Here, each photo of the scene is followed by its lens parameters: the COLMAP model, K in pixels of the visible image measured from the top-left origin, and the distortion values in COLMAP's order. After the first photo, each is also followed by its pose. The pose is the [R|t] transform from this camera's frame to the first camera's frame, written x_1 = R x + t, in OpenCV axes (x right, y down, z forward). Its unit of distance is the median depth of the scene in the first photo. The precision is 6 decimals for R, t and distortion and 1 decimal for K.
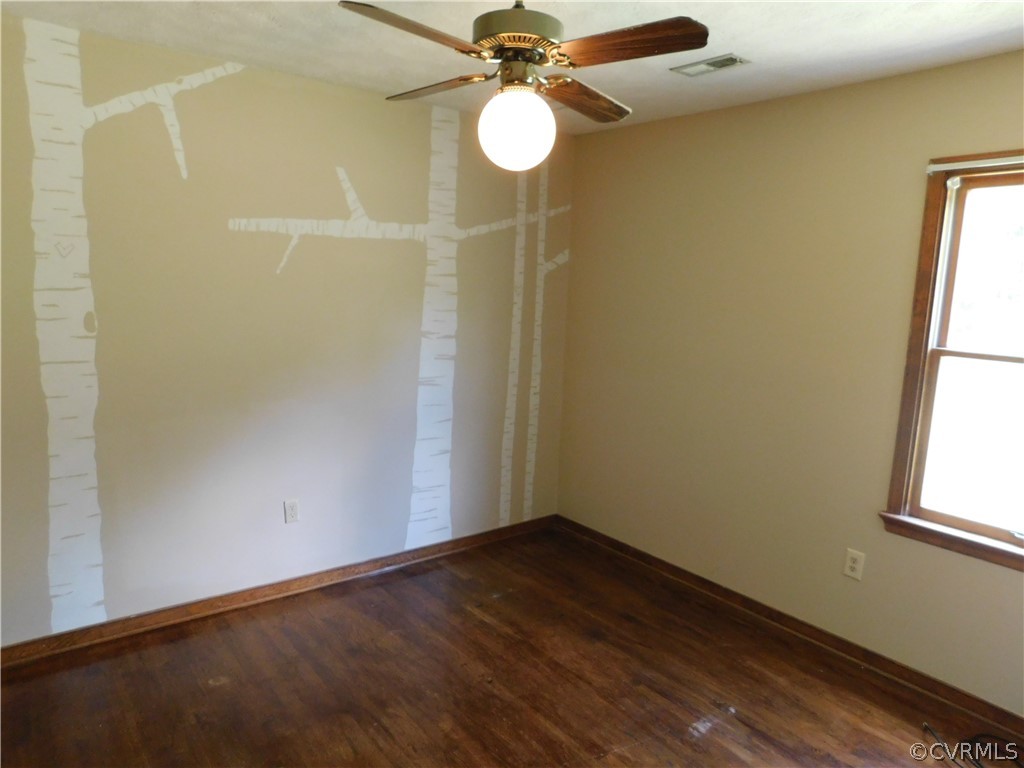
lens RADIAL K [[683.5, 0, 510.9], [0, 683.5, 382.6], [0, 0, 1]] dist [-0.047719, 0.033792]
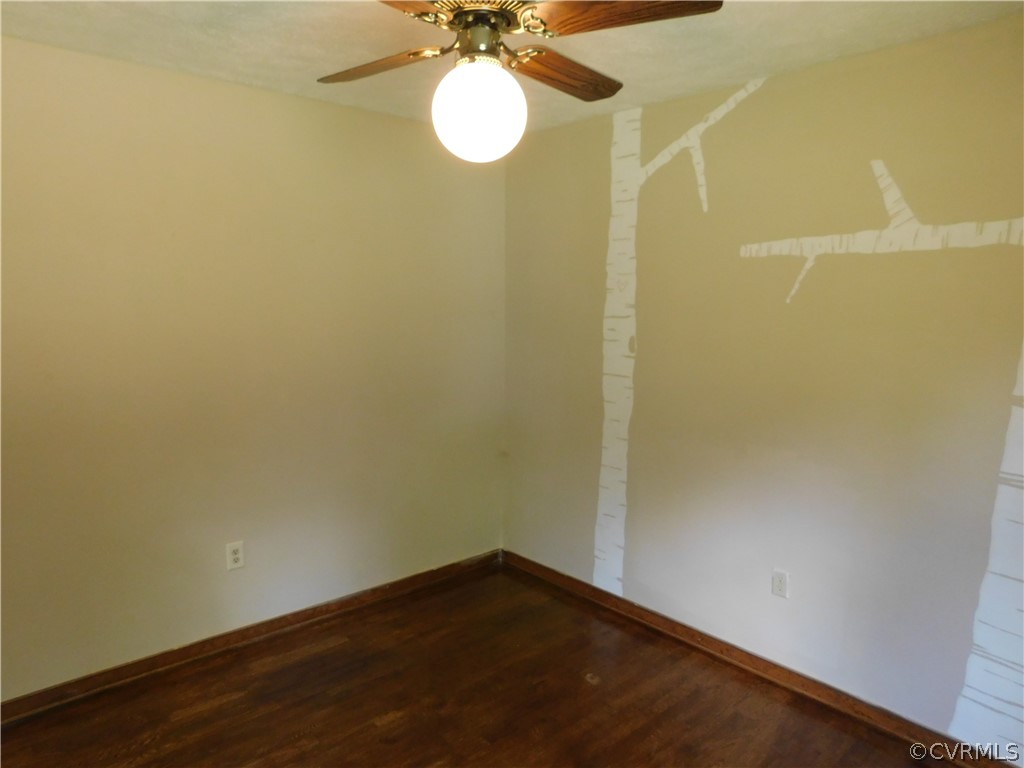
lens RADIAL K [[683.5, 0, 509.4], [0, 683.5, 383.8], [0, 0, 1]] dist [-0.047719, 0.033792]
pose [[0.066223, 0.092333, -0.993524, 0.553894], [-0.161308, 0.983603, 0.080659, -0.080509], [0.984680, 0.154922, 0.080031, 0.670215]]
